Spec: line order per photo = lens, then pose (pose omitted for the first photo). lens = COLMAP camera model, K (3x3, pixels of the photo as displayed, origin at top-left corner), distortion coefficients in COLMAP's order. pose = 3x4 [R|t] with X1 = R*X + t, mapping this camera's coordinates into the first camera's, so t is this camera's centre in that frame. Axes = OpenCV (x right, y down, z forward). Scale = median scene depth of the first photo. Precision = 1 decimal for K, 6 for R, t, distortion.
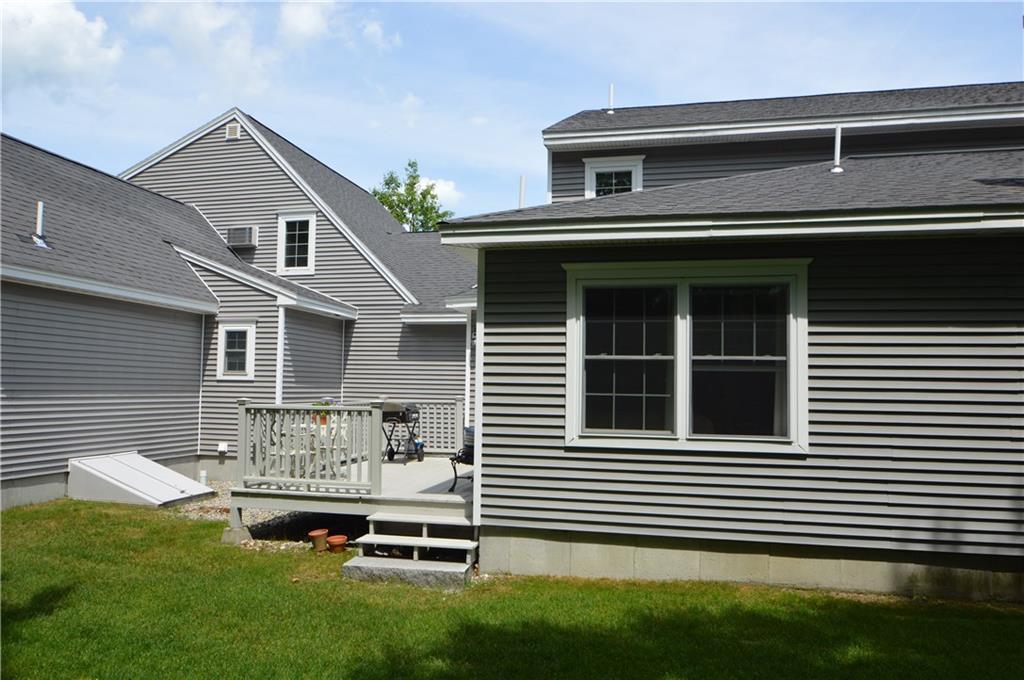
lens RADIAL K [[664.9, 0, 508.8], [0, 664.9, 346.9], [0, 0, 1]] dist [-0.032959, 0.002201]
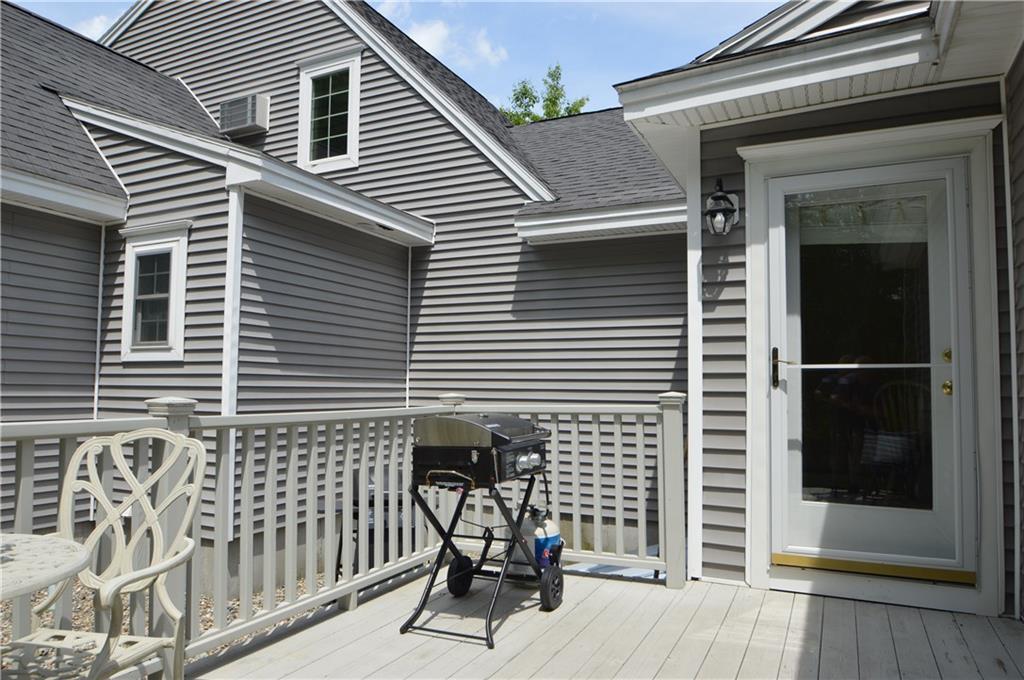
lens RADIAL K [[664.9, 0, 507.4], [0, 664.9, 341.9], [0, 0, 1]] dist [-0.032959, 0.002201]
pose [[0.972194, -0.021983, -0.233144, -0.068722], [0.018877, 0.999701, -0.015543, 0.047864], [0.233416, 0.010710, 0.972318, 0.609803]]
